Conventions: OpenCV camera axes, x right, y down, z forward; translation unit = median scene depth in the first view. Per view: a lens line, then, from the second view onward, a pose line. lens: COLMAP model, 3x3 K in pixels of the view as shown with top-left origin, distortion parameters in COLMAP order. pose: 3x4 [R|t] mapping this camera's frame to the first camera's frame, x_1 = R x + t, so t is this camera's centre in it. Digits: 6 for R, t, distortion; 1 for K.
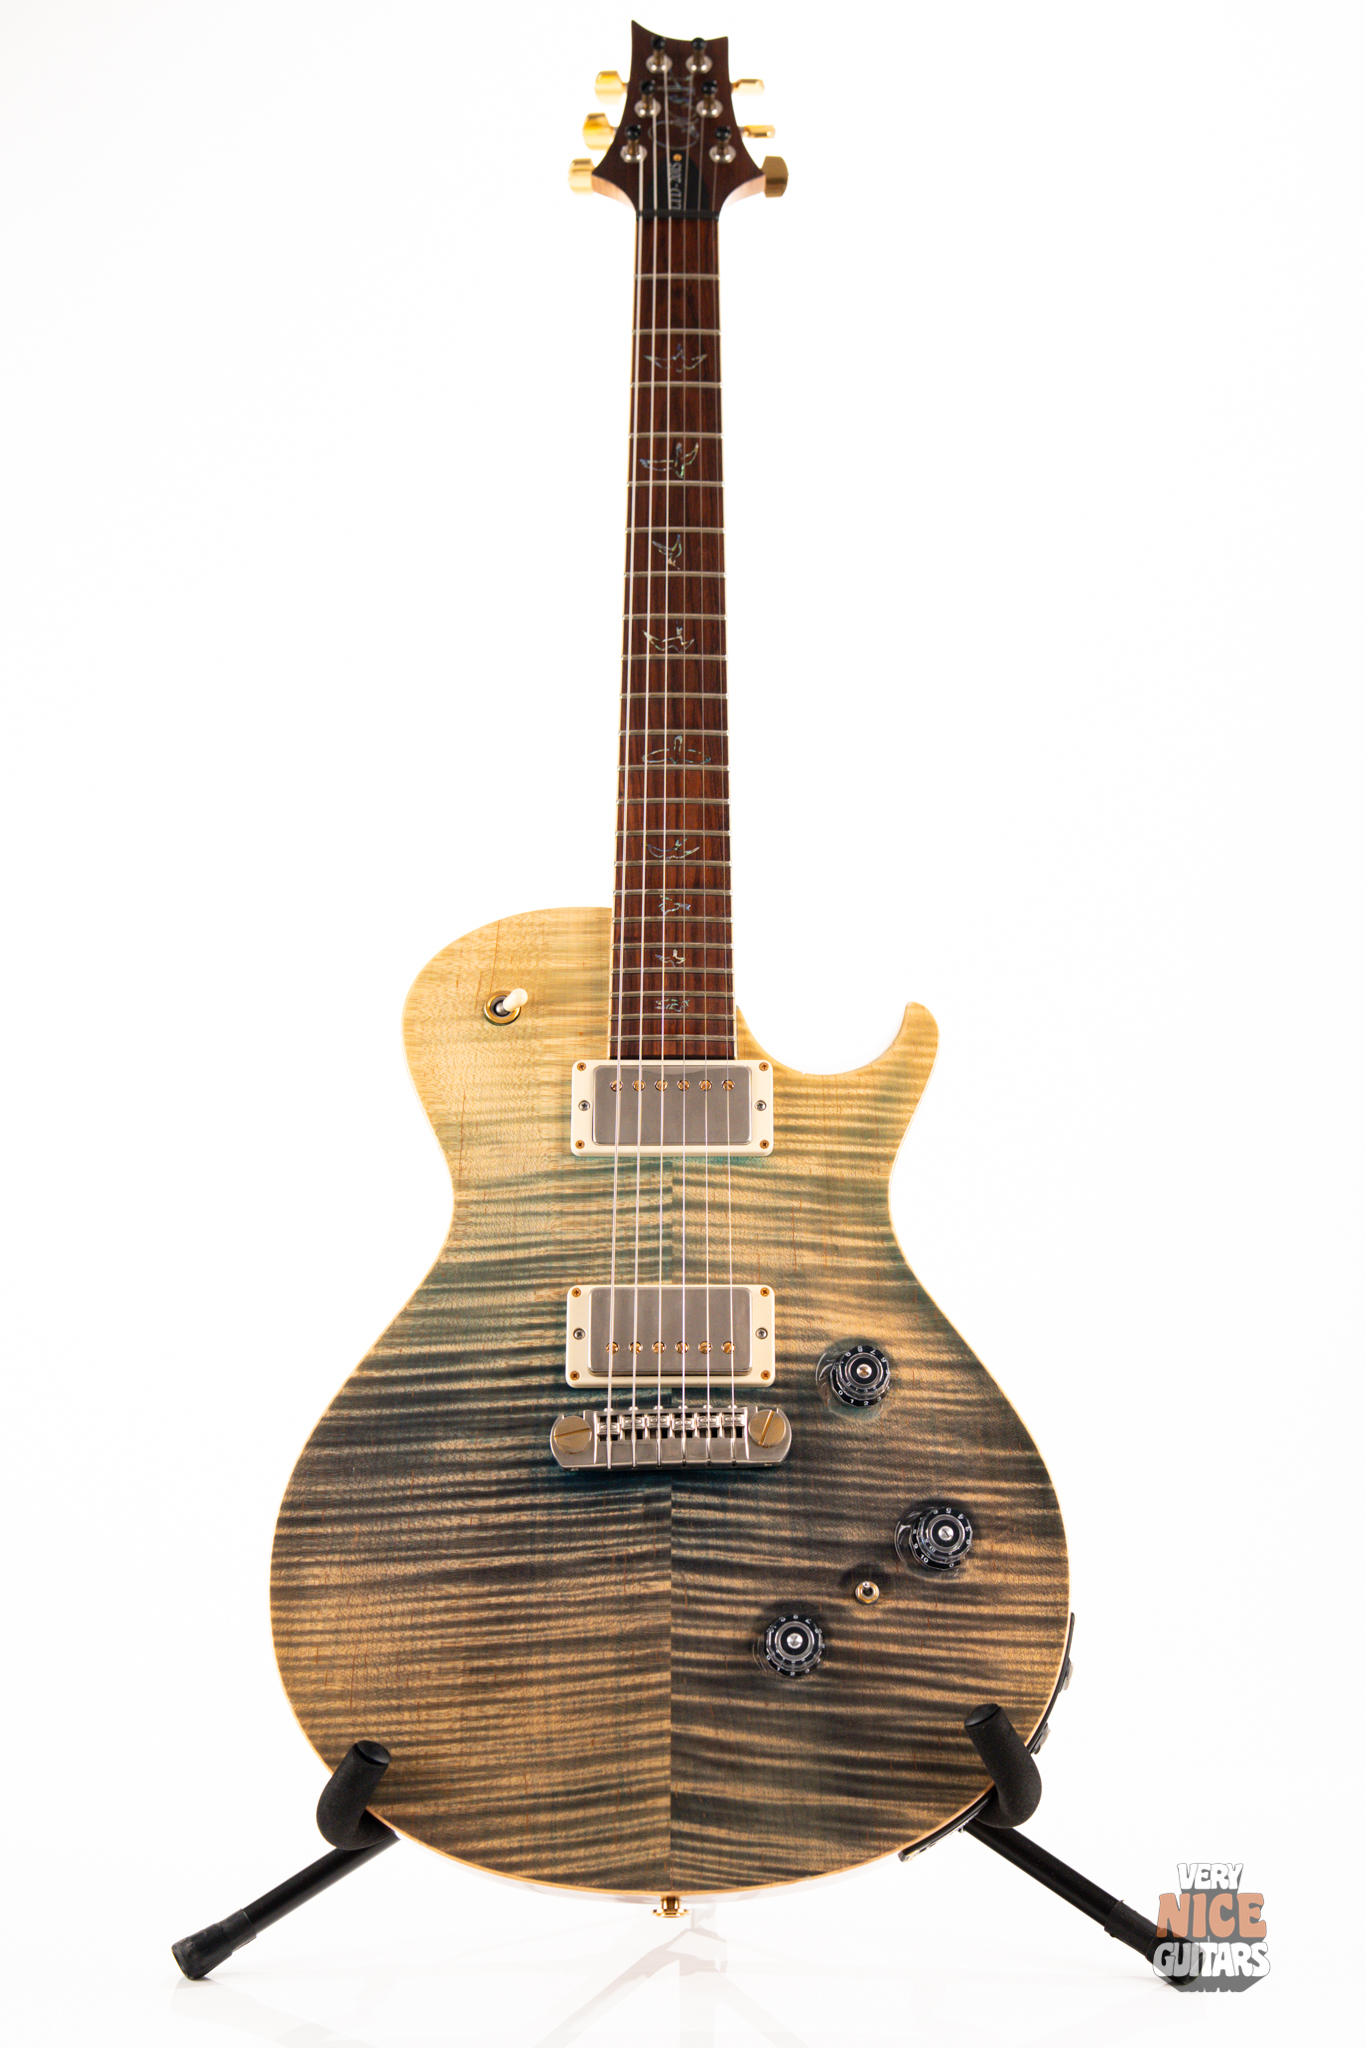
lens RADIAL K [[3107.5, 0, 748.8], [0, 3107.5, 1021.4], [0, 0, 1]] dist [0.111000, -0.230519]
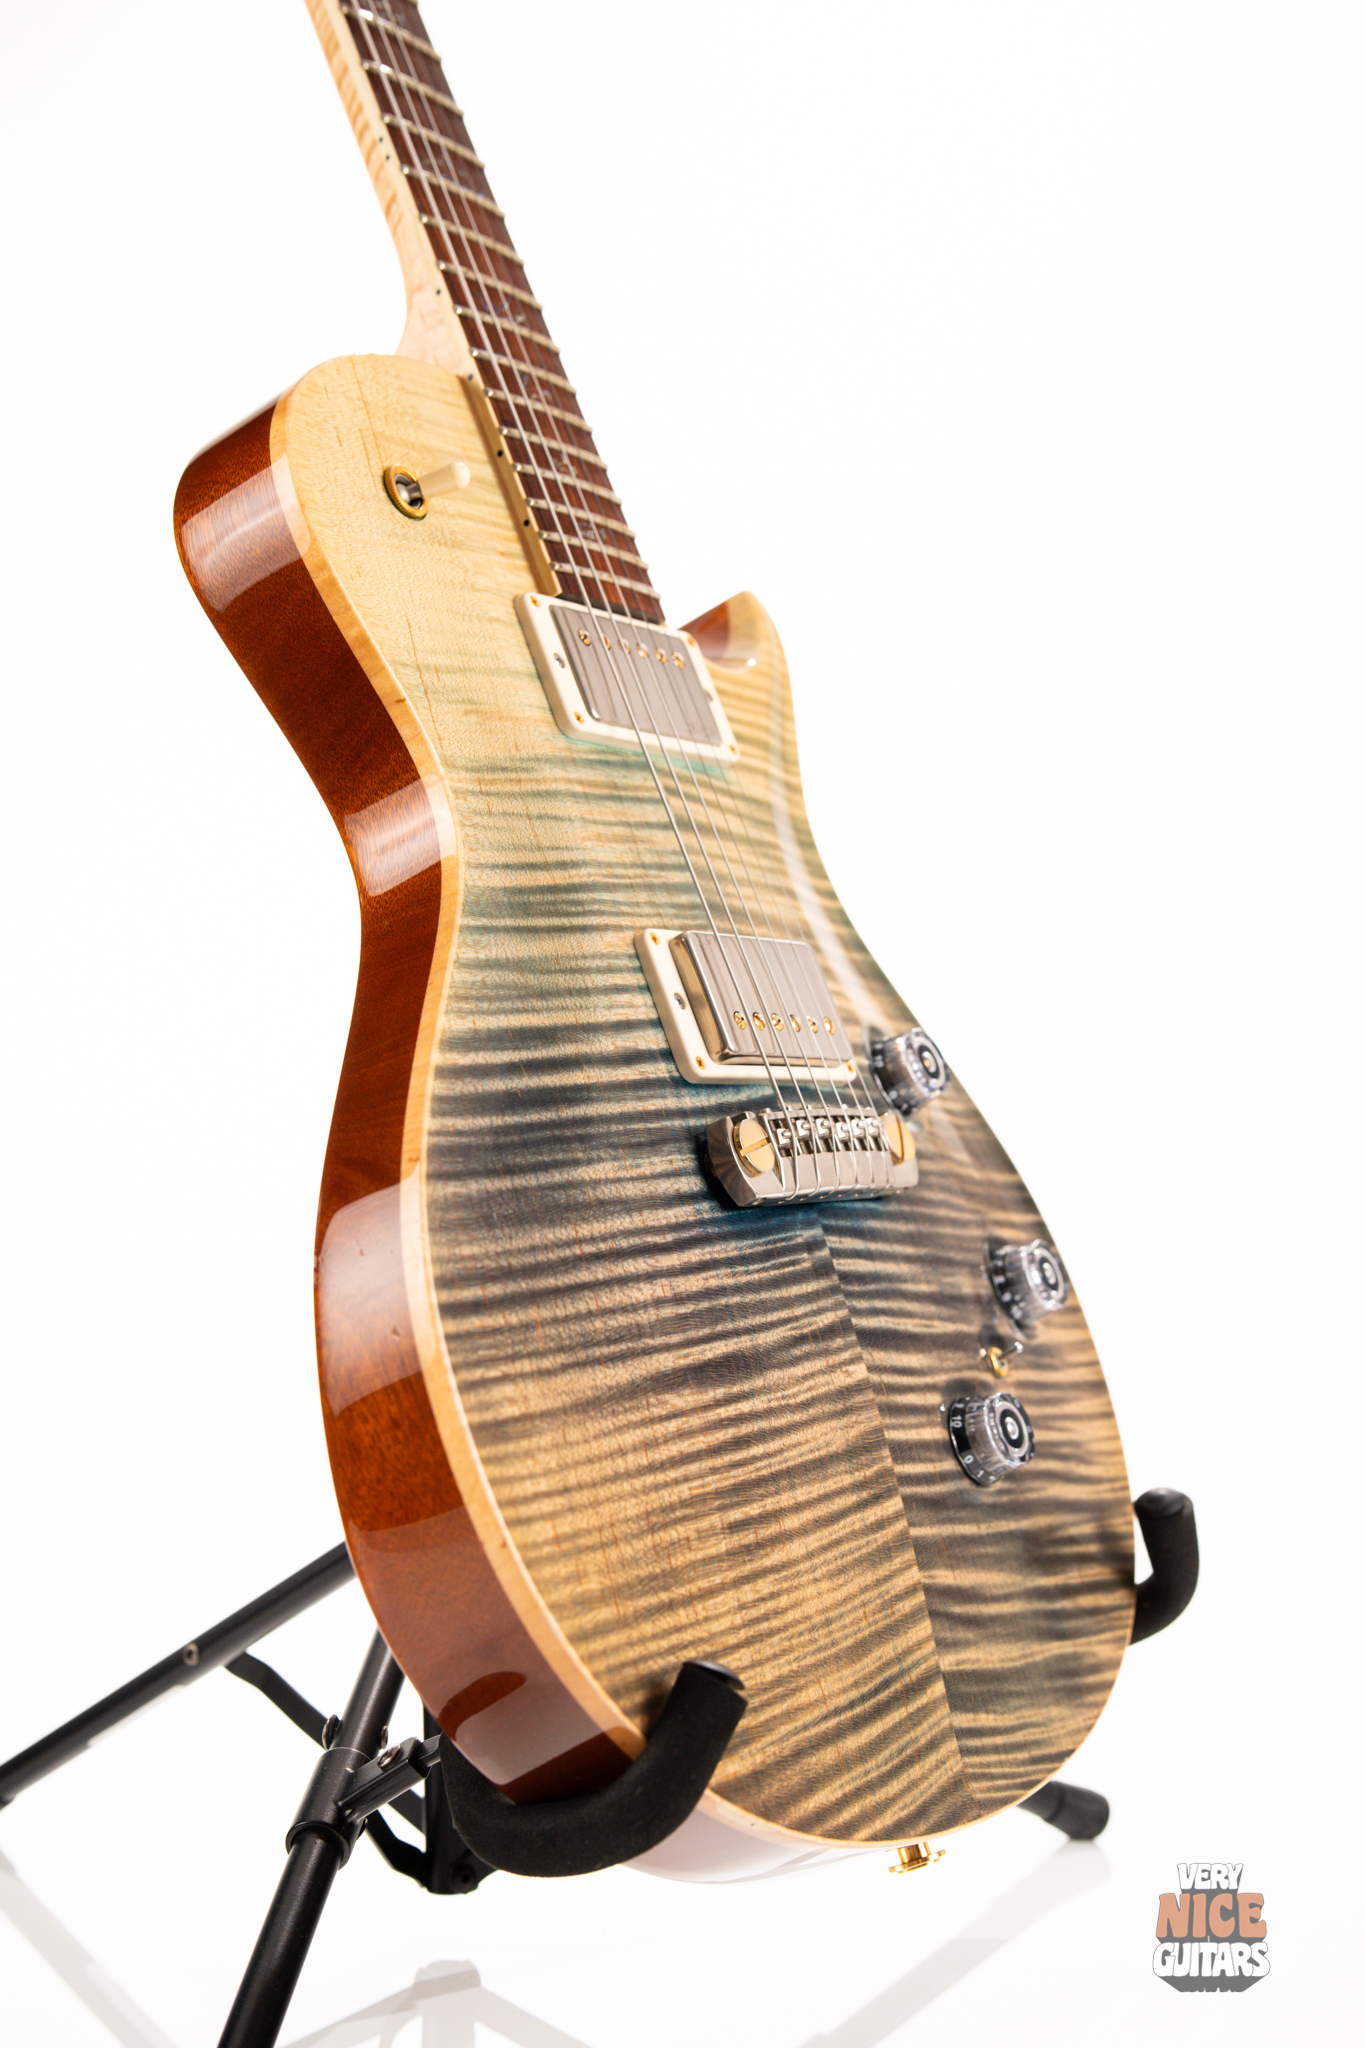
lens RADIAL K [[2886.8, 0, 674.5], [0, 2886.8, 1021.9], [0, 0, 1]] dist [0.121752, -0.404507]
pose [[0.566028, 0.030120, 0.823836, -0.543989], [-0.000054, 0.999334, -0.036499, 0.127018], [-0.824386, 0.020615, 0.565653, 0.671634]]
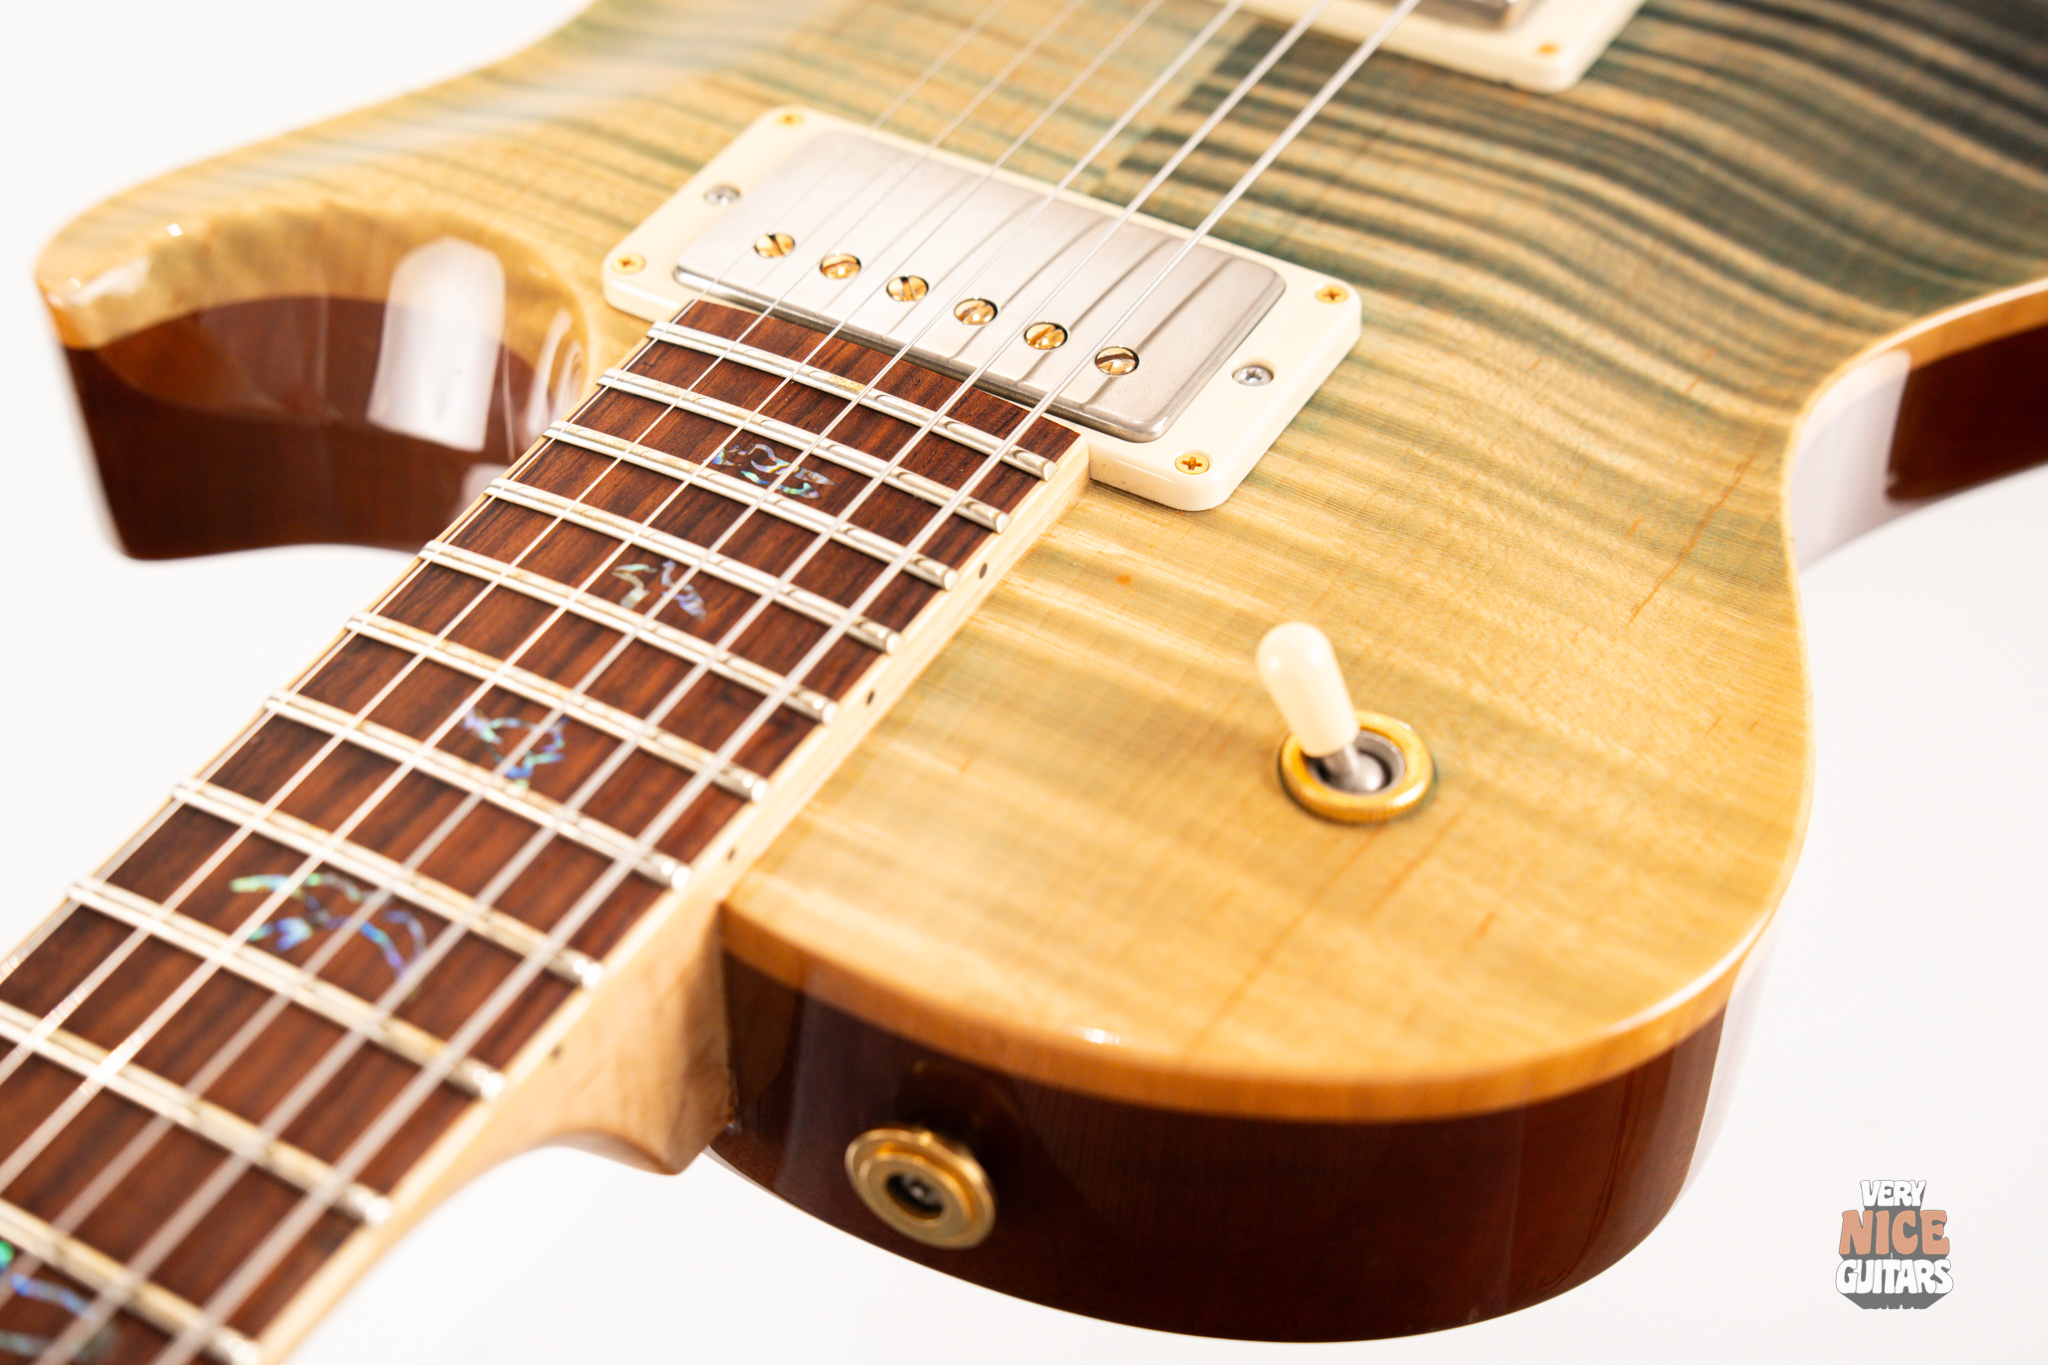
lens RADIAL K [[2928.7, 0, 1014.9], [0, 2928.7, 679.3], [0, 0, 1]] dist [0.065018, -0.159492]
pose [[-0.861569, -0.360885, 0.357015, -0.142107], [0.462080, -0.266328, 0.845903, -0.216821], [-0.210191, 0.893774, 0.396218, 0.960126]]
